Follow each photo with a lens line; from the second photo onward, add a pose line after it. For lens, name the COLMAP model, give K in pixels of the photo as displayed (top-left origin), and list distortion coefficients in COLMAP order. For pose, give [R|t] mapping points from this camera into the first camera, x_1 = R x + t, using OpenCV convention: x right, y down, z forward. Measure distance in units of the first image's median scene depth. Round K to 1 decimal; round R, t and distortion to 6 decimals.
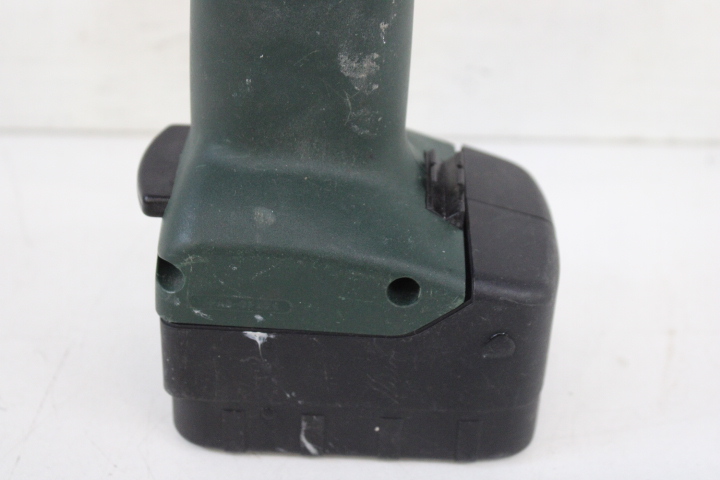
lens RADIAL K [[1347.1, 0, 360.0], [0, 1347.1, 240.0], [0, 0, 1]] dist [-0.042210, -0.094691]
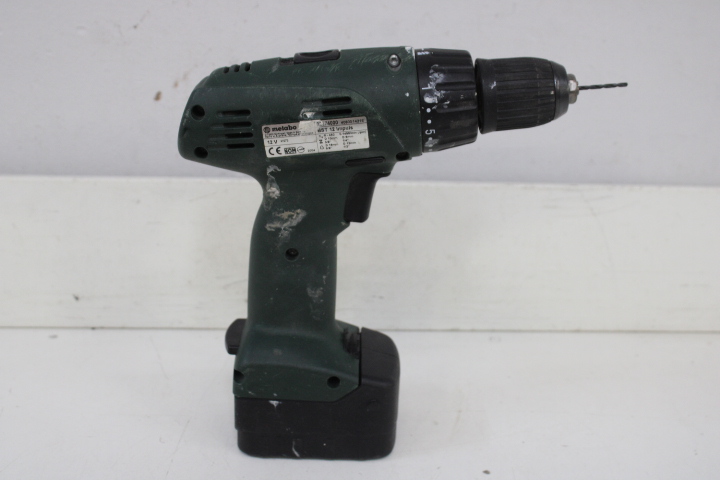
lens RADIAL K [[984.5, 0, 360.0], [0, 984.5, 240.0], [0, 0, 1]] dist [-0.043567, 0.065155]
pose [[0.999770, -0.008504, 0.019670, 0.046763], [0.012159, 0.980947, -0.193896, 0.130718], [-0.017646, 0.194090, 0.980825, -0.817969]]
